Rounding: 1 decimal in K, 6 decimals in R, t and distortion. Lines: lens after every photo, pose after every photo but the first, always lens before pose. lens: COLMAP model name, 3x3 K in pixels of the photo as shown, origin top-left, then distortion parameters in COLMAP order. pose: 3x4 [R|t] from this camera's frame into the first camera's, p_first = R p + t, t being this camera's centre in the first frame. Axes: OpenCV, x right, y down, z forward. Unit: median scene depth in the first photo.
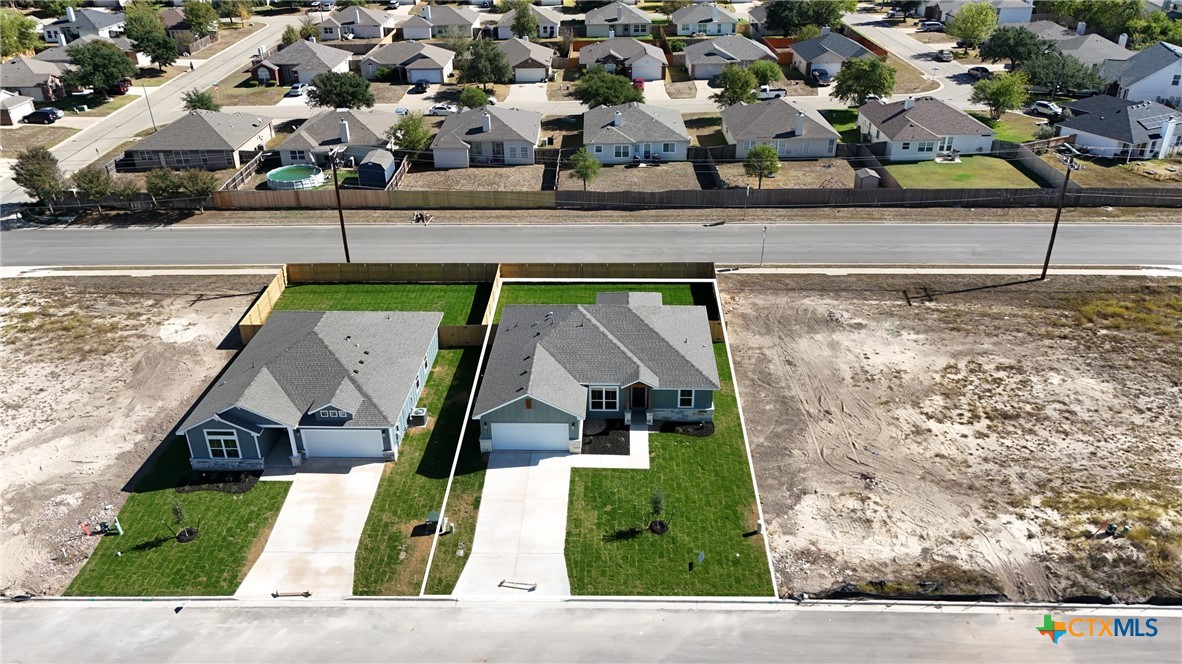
lens RADIAL K [[825.0, 0, 594.5], [0, 825.0, 331.4], [0, 0, 1]] dist [0.048188, 0.000915]
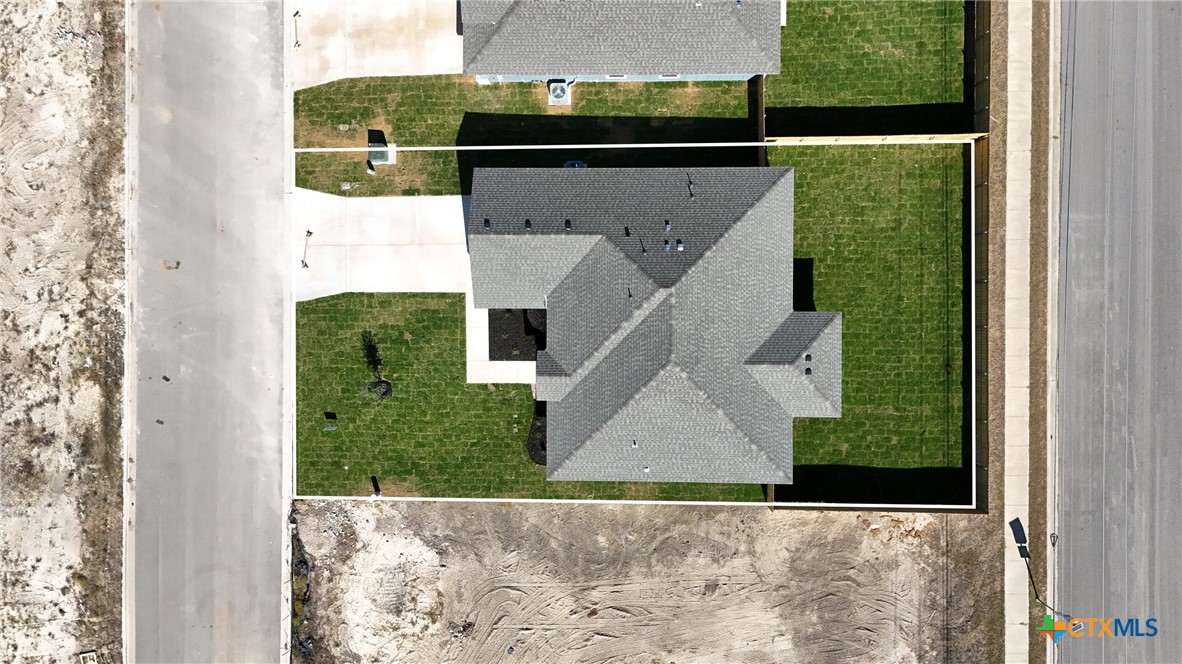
lens RADIAL K [[825.0, 0, 591.1], [0, 825.0, 327.4], [0, 0, 1]] dist [0.048188, 0.000915]
pose [[0.031664, 0.999342, 0.017706, -0.003114], [-0.464374, -0.000977, 0.885638, -0.707514], [0.885073, -0.036265, 0.464038, 0.764219]]
